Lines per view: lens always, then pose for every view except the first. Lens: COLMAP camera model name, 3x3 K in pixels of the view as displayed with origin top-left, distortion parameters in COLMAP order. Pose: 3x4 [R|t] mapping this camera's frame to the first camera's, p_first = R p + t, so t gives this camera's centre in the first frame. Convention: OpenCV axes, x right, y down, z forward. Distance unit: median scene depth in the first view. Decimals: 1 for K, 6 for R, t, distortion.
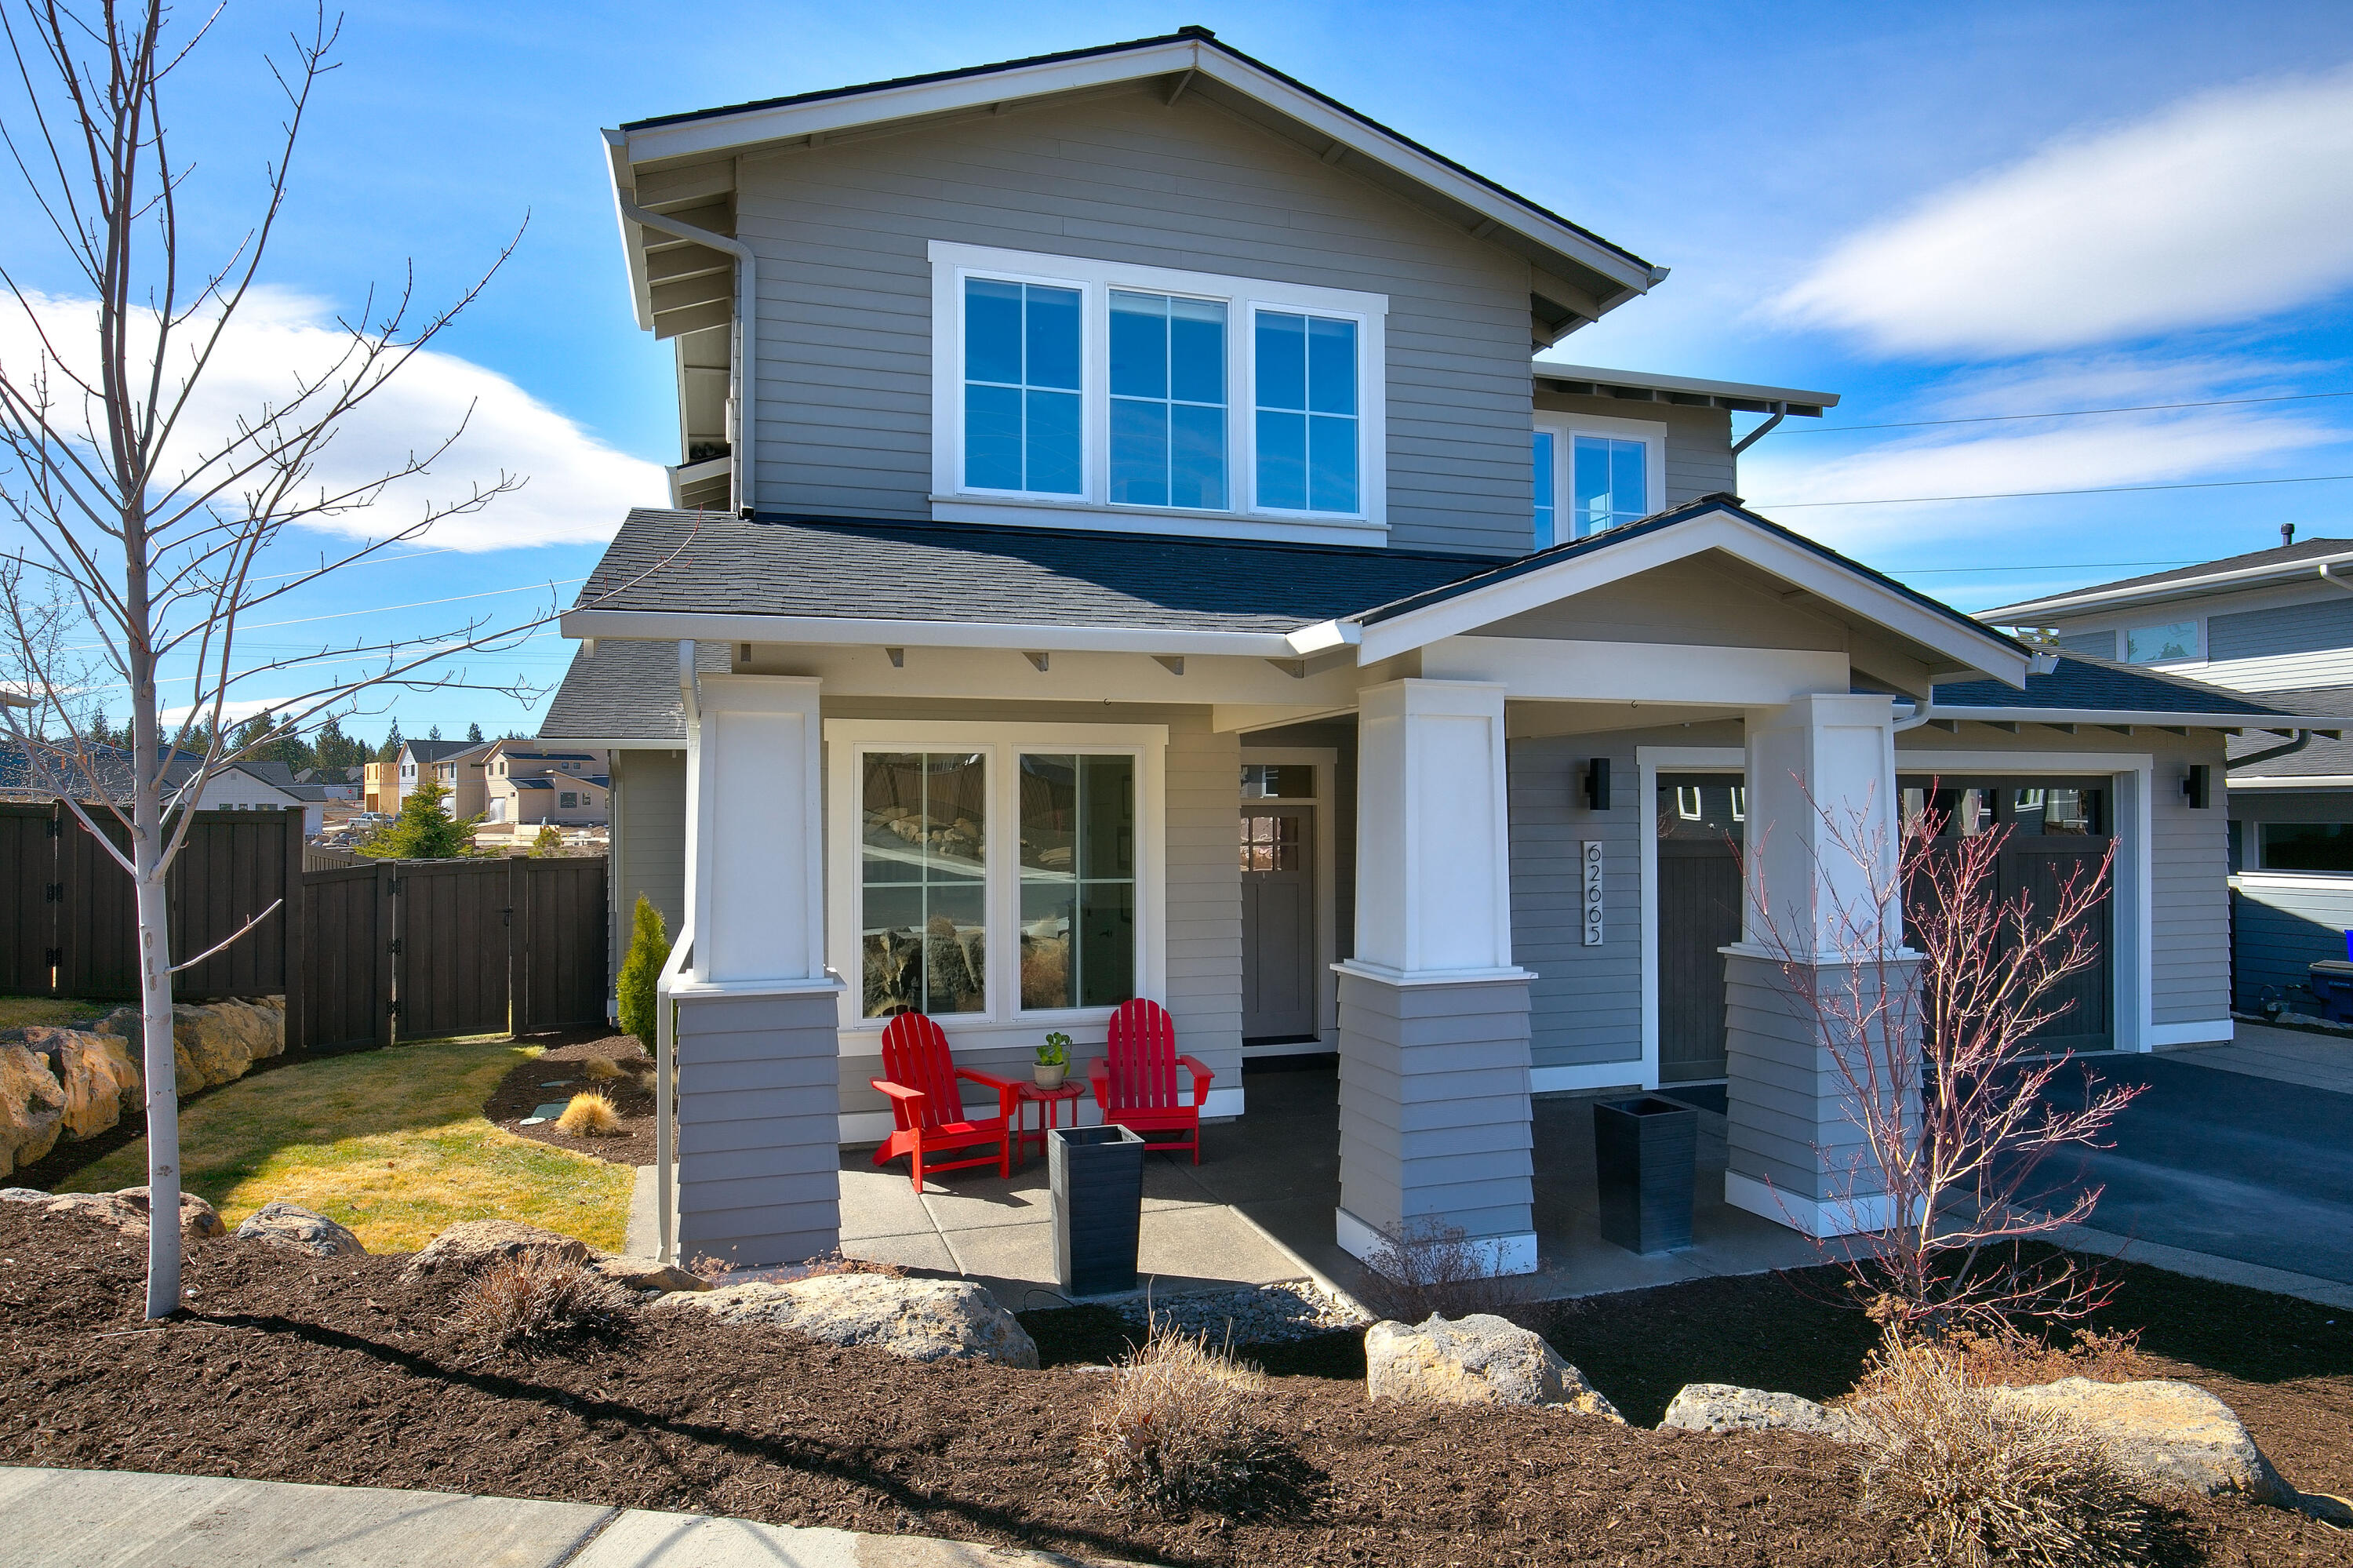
lens RADIAL K [[1435.8, 0, 1188.8], [0, 1435.8, 786.3], [0, 0, 1]] dist [-0.004873, -0.000873]
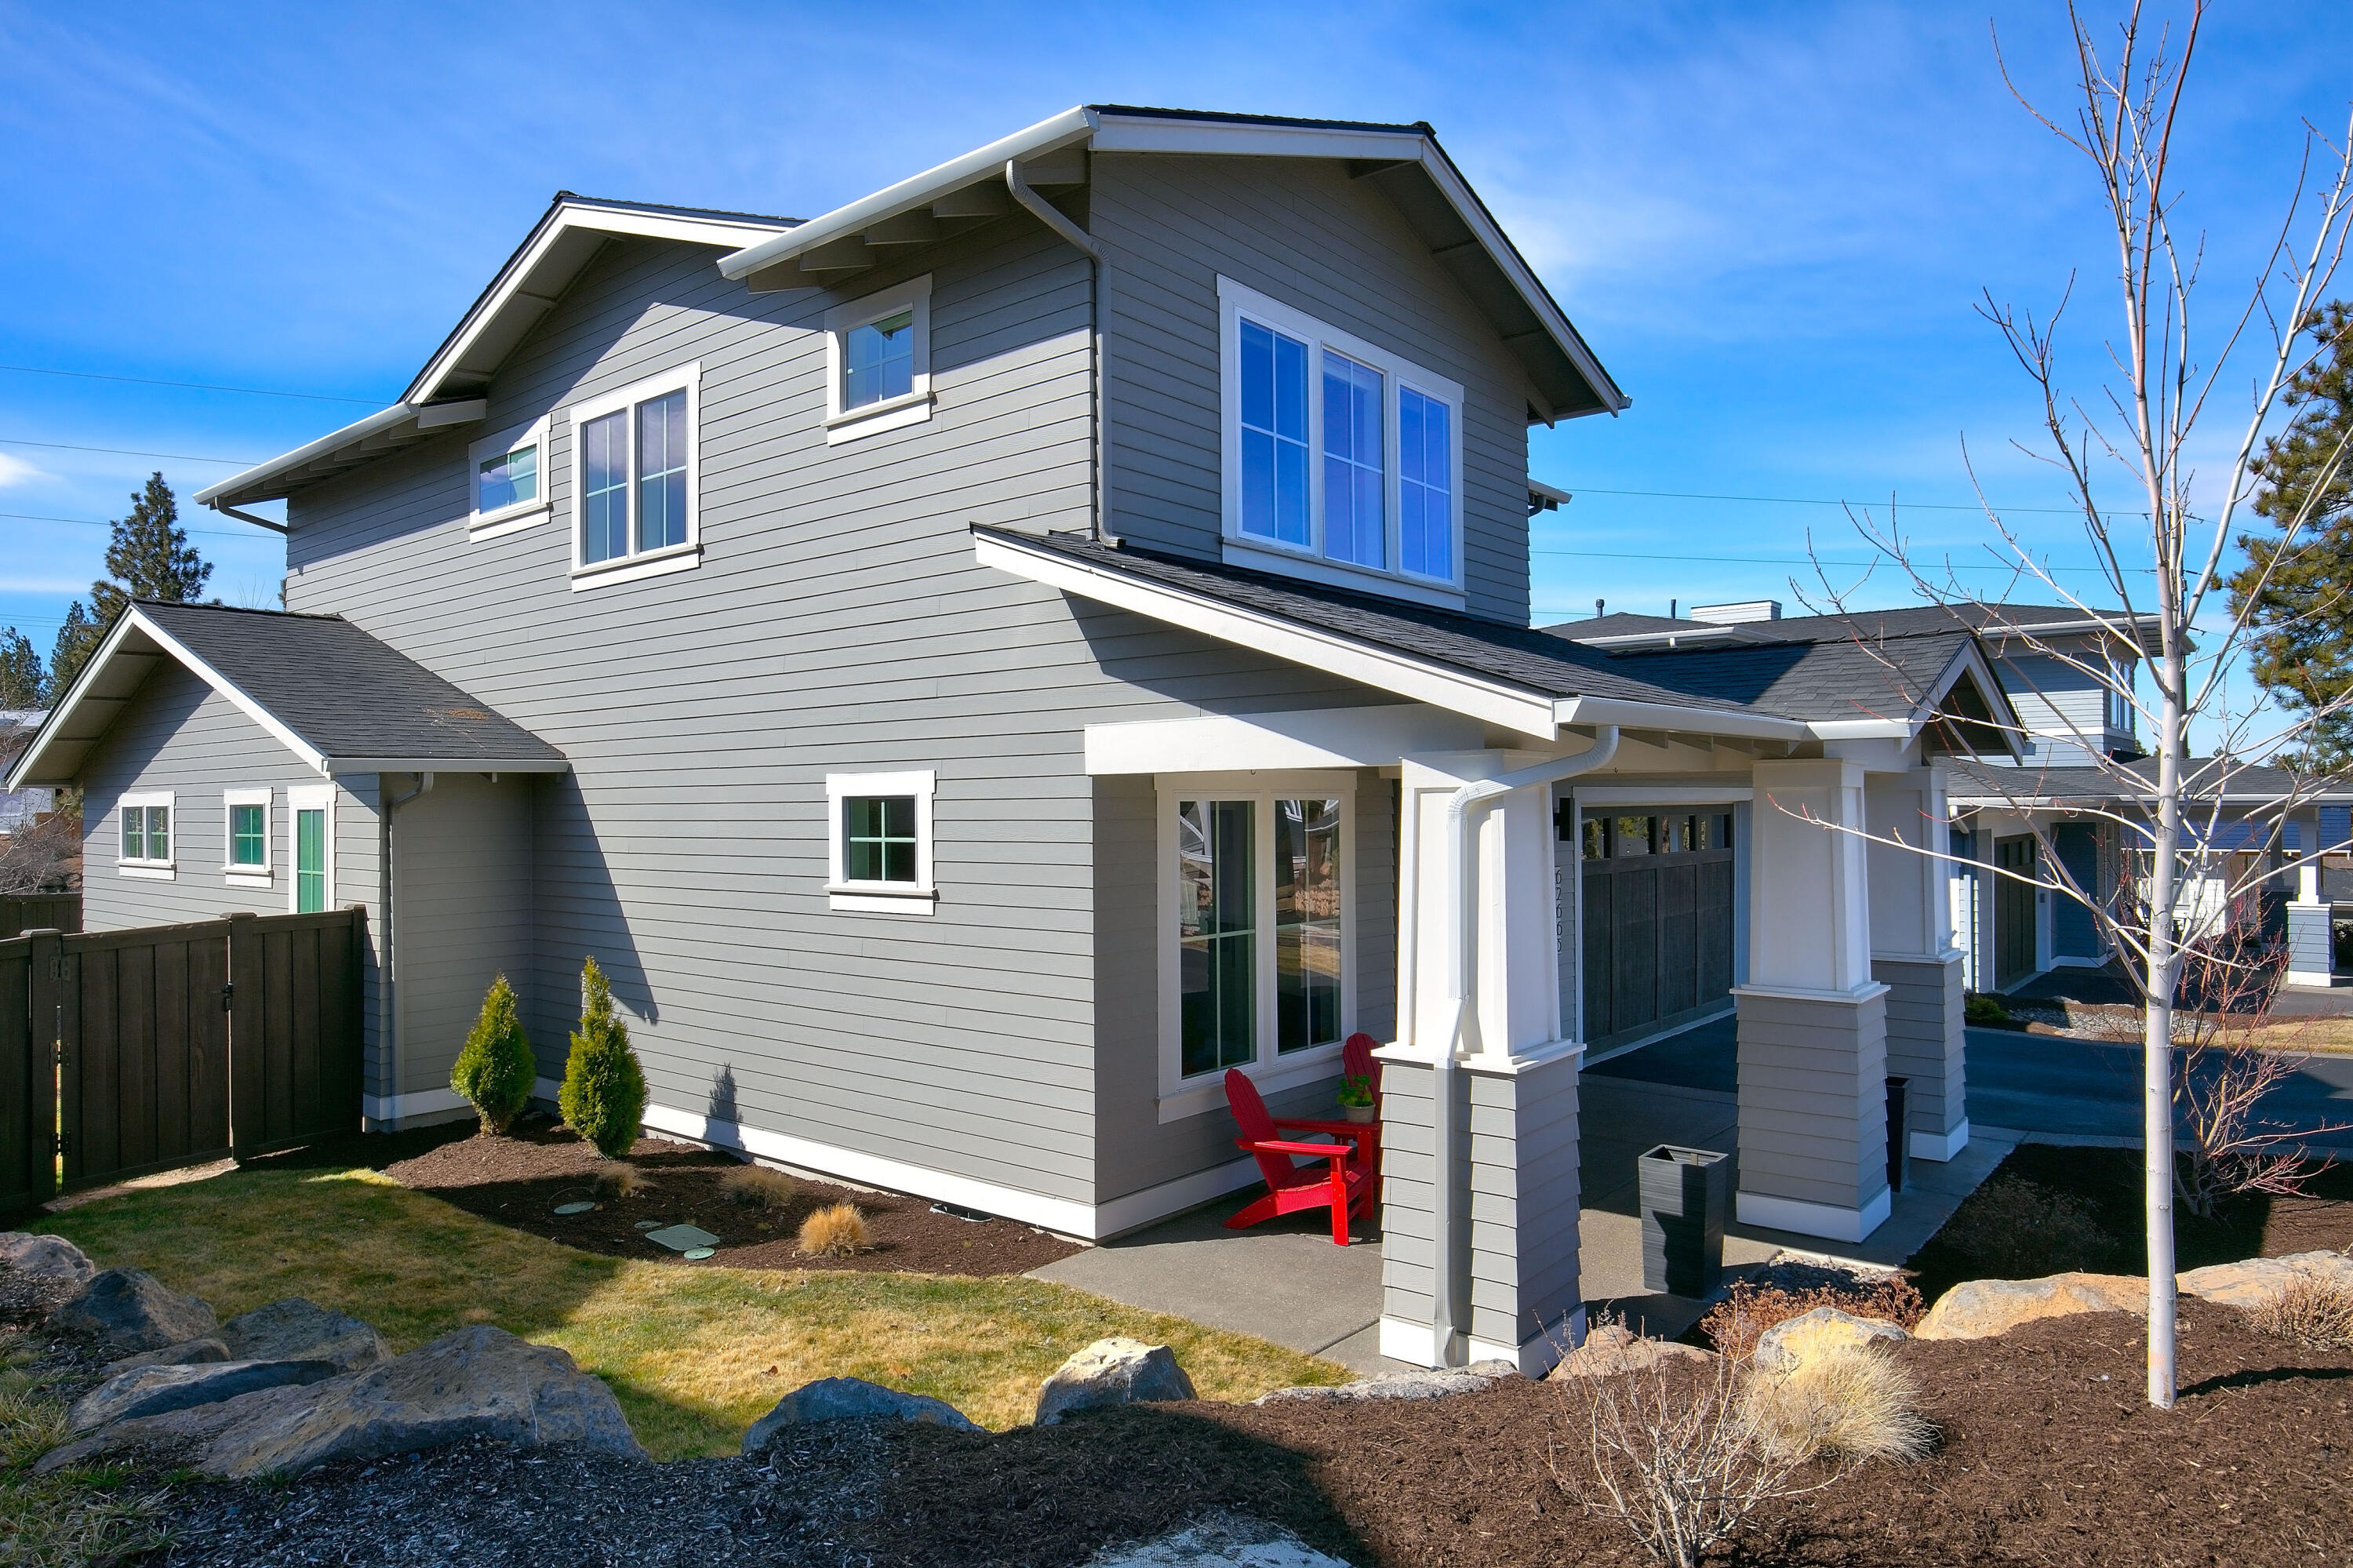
lens RADIAL K [[1487.1, 0, 1154.9], [0, 1487.1, 778.2], [0, 0, 1]] dist [0.000817, -0.000401]
pose [[0.835274, 0.006200, 0.549799, -0.742242], [-0.008206, 0.999966, 0.001191, -0.037303], [-0.549773, -0.005507, 0.835296, 0.170880]]
